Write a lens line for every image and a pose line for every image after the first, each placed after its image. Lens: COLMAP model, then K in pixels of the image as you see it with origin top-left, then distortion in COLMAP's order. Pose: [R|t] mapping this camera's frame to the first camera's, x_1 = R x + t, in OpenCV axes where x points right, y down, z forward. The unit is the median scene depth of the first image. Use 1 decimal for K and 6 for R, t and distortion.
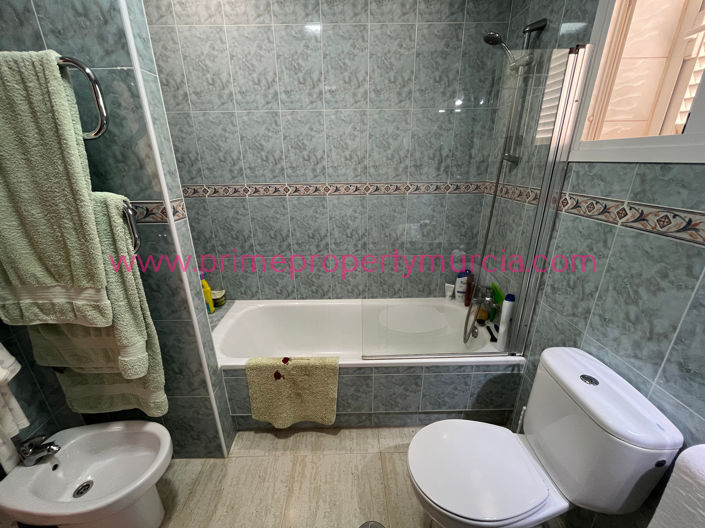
lens RADIAL K [[284.3, 0, 351.2], [0, 284.3, 264.2], [0, 0, 1]] dist [-0.003507, -0.000455]
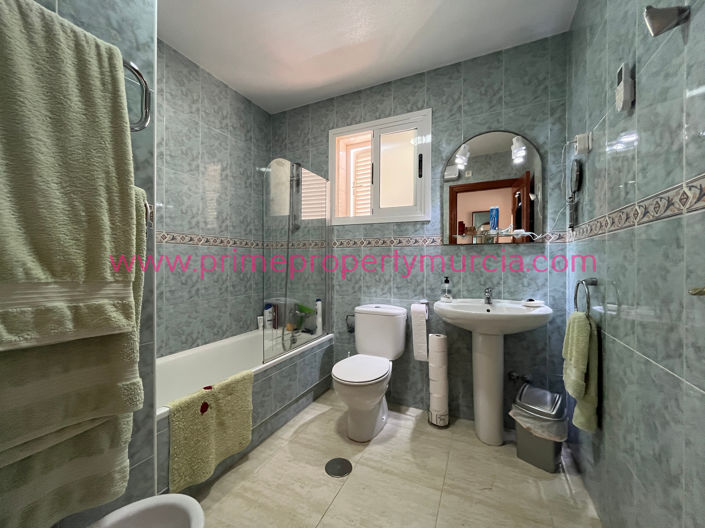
lens RADIAL K [[284.3, 0, 351.2], [0, 284.3, 264.2], [0, 0, 1]] dist [-0.003507, -0.000455]
pose [[0.447308, 0.006023, 0.894360, -0.849664], [0.297028, 0.942221, -0.154902, 0.228085], [-0.843617, 0.334938, 0.419674, 0.044203]]
